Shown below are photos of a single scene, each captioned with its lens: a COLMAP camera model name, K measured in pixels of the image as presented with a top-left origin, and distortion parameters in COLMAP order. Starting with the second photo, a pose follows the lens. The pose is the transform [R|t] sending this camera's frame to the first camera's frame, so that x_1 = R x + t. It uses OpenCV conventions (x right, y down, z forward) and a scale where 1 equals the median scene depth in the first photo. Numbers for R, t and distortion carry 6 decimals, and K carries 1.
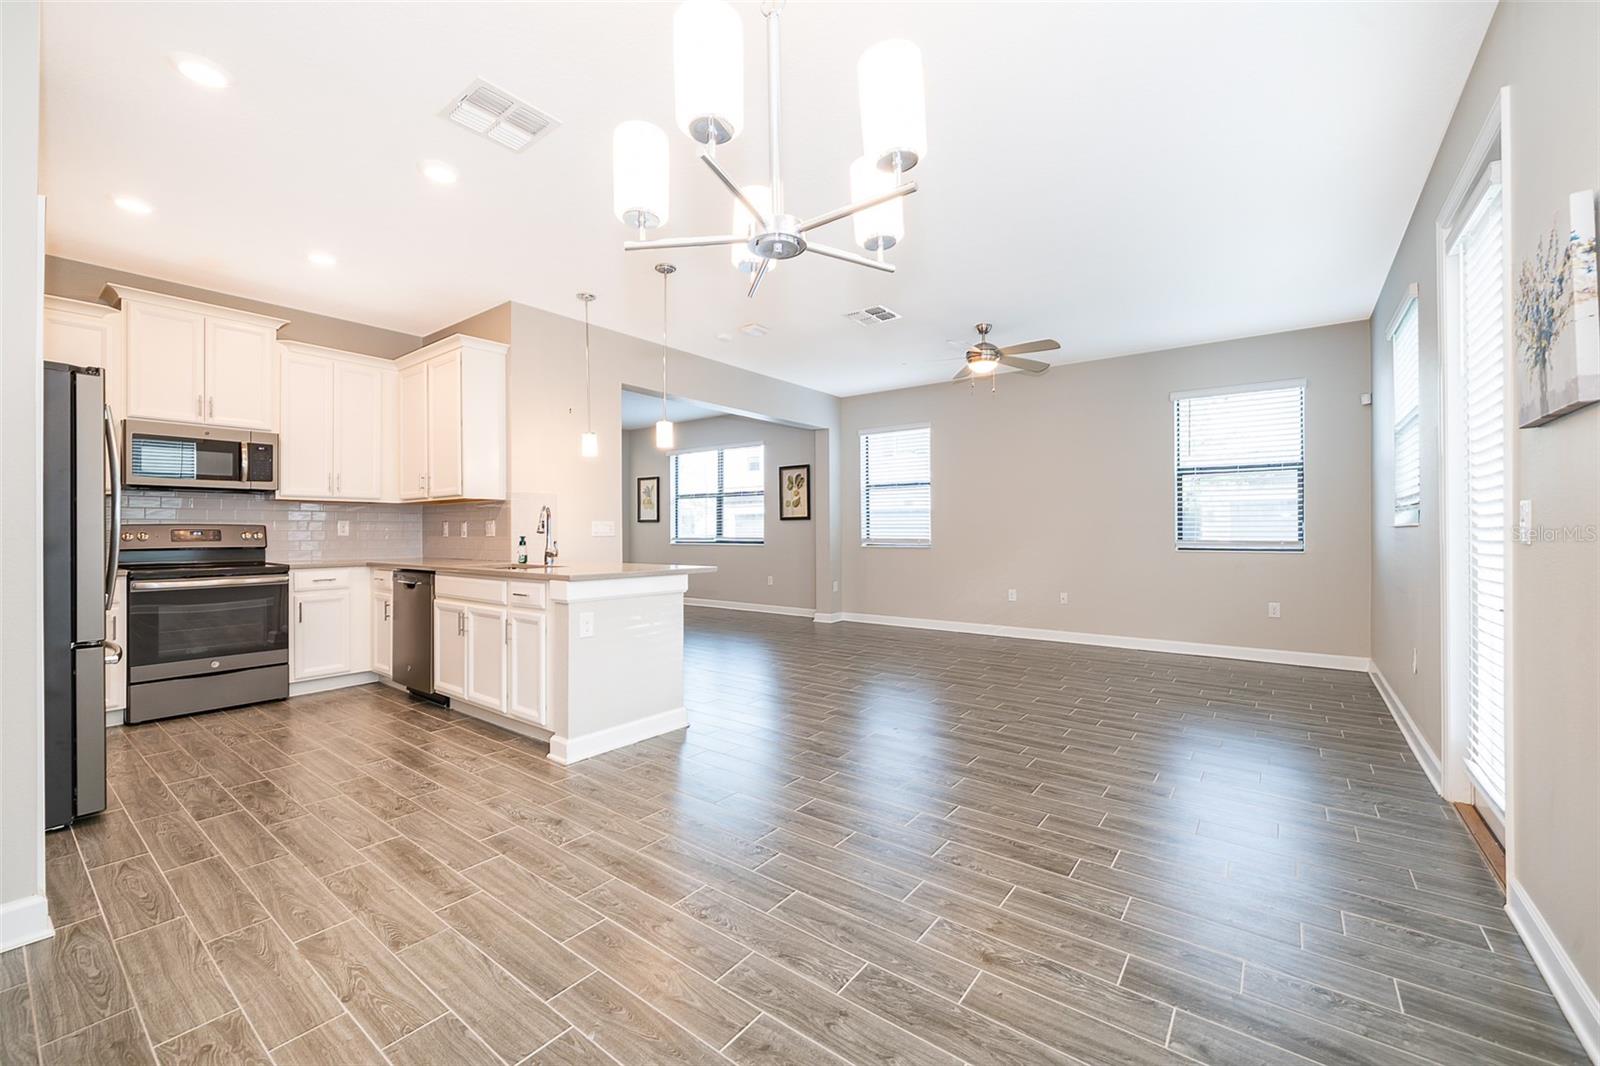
lens RADIAL K [[643.2, 0, 795.2], [0, 643.2, 530.7], [0, 0, 1]] dist [-0.001928, 0.000040]
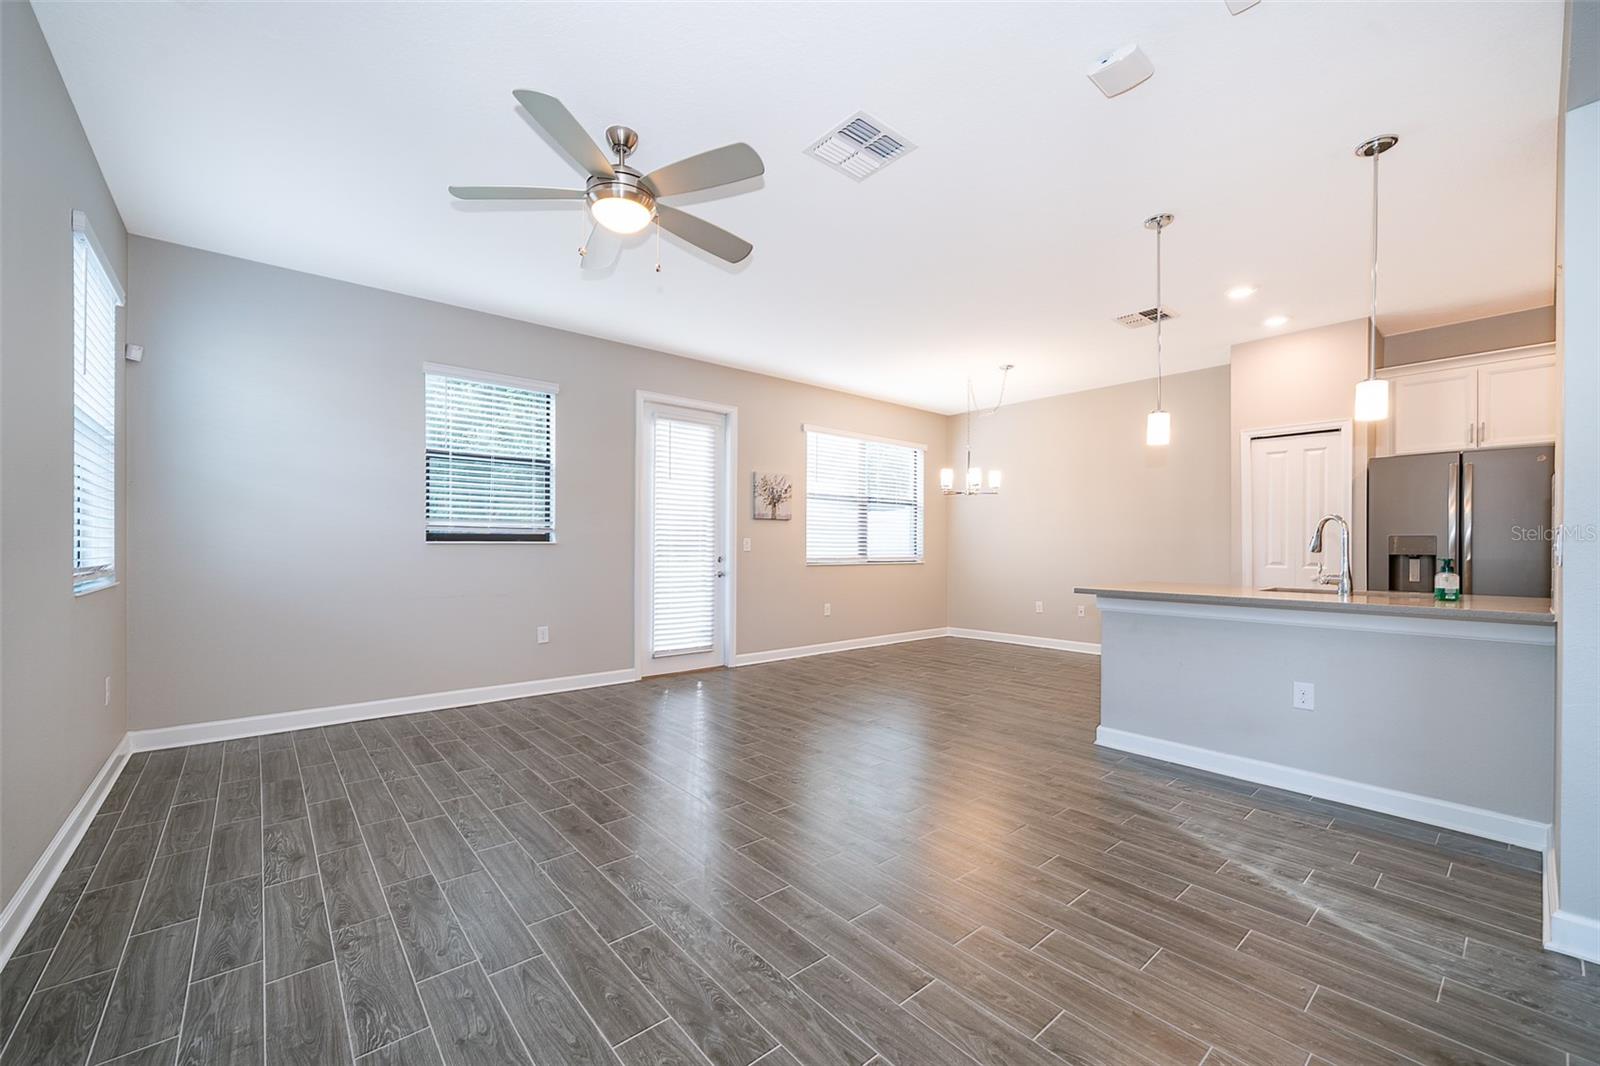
lens RADIAL K [[636.1, 0, 797.8], [0, 636.1, 545.7], [0, 0, 1]] dist [0.000199, 0.000120]
pose [[-0.977281, -0.001951, 0.211939, 0.057283], [-0.002435, 0.999995, -0.002024, -0.000537], [-0.211934, -0.002494, -0.977281, 1.512391]]
